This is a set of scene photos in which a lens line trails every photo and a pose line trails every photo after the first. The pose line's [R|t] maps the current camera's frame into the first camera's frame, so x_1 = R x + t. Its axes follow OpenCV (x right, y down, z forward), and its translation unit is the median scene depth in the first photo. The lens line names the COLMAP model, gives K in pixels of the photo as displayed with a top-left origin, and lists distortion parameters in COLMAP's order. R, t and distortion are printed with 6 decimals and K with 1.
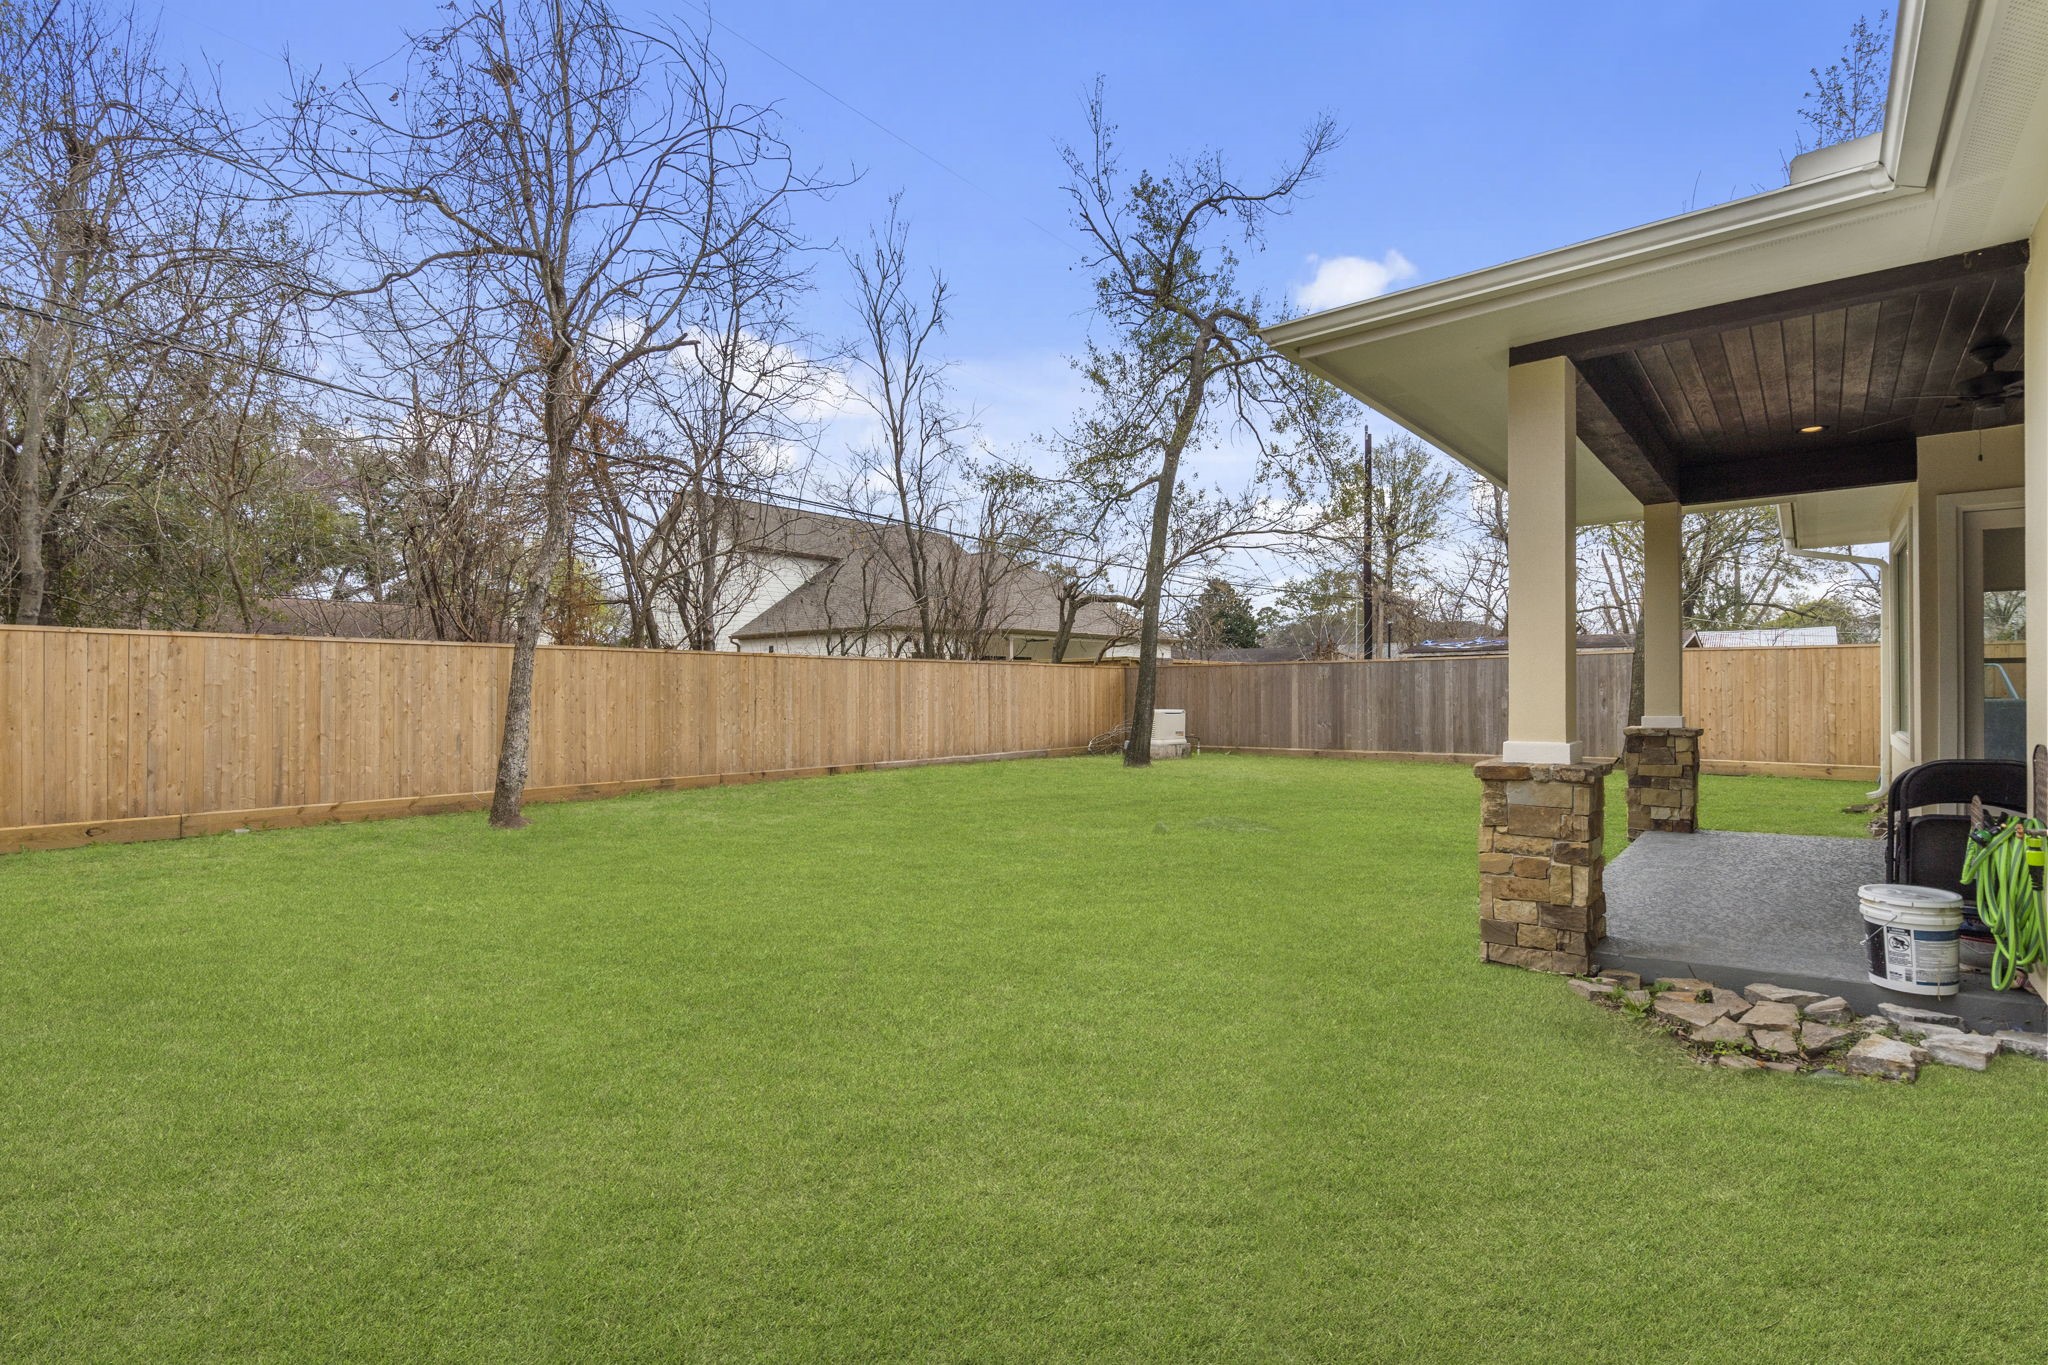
lens RADIAL K [[933.0, 0, 1020.7], [0, 933.0, 683.7], [0, 0, 1]] dist [-0.003816, -0.000524]
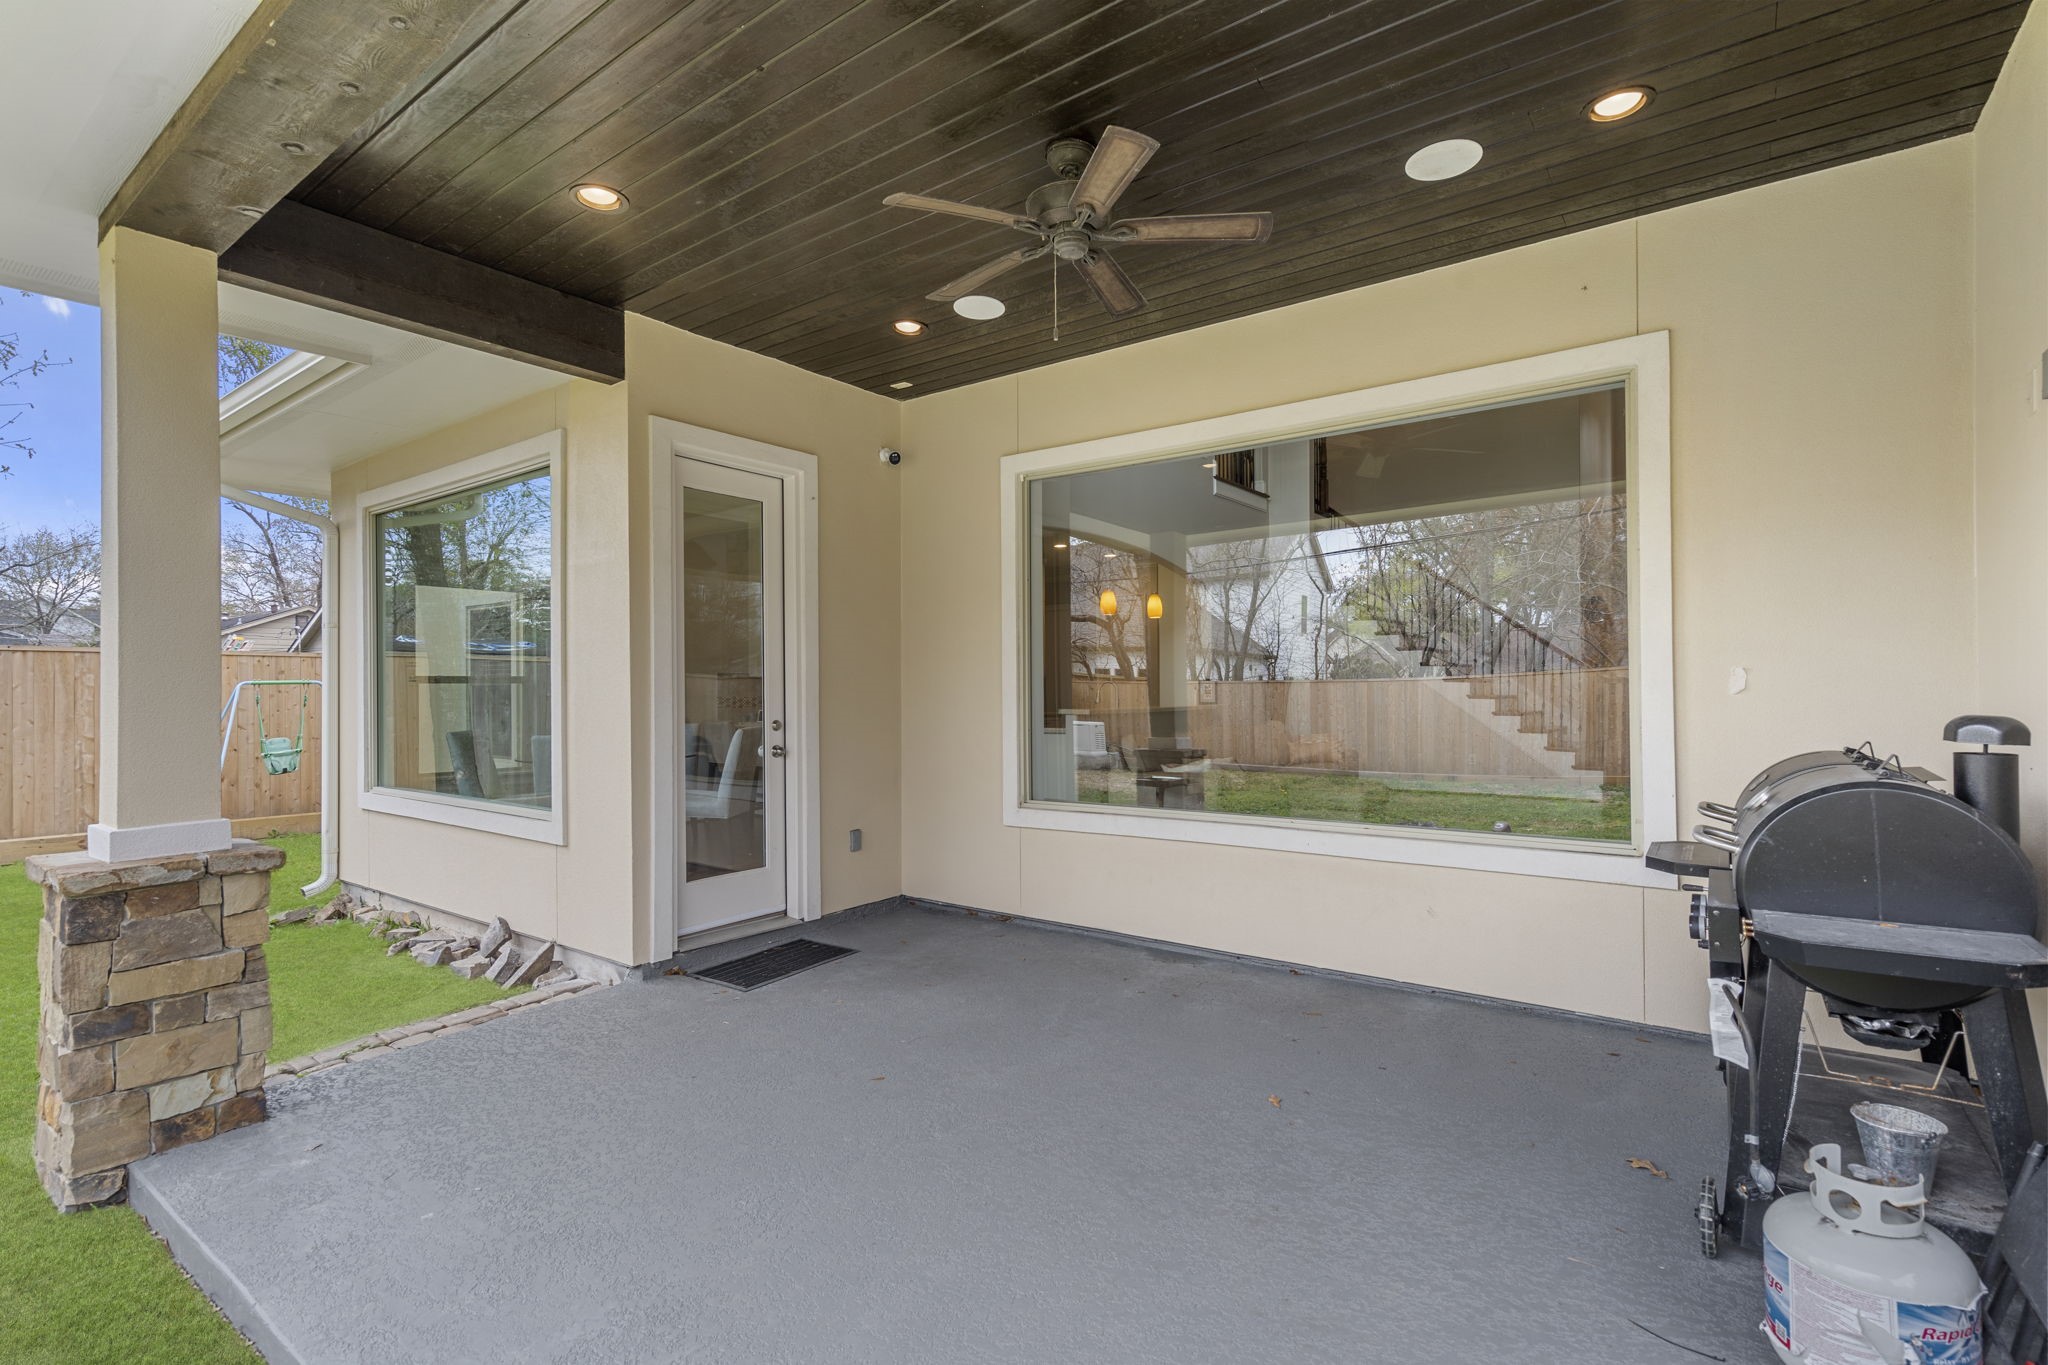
lens RADIAL K [[949.2, 0, 1022.2], [0, 949.2, 682.9], [0, 0, 1]] dist [-0.002454, -0.000042]
pose [[-0.066865, 0.009990, 0.997712, 0.298916], [0.003099, 0.999947, -0.009805, -0.015468], [-0.997757, 0.002436, -0.066892, 0.697785]]
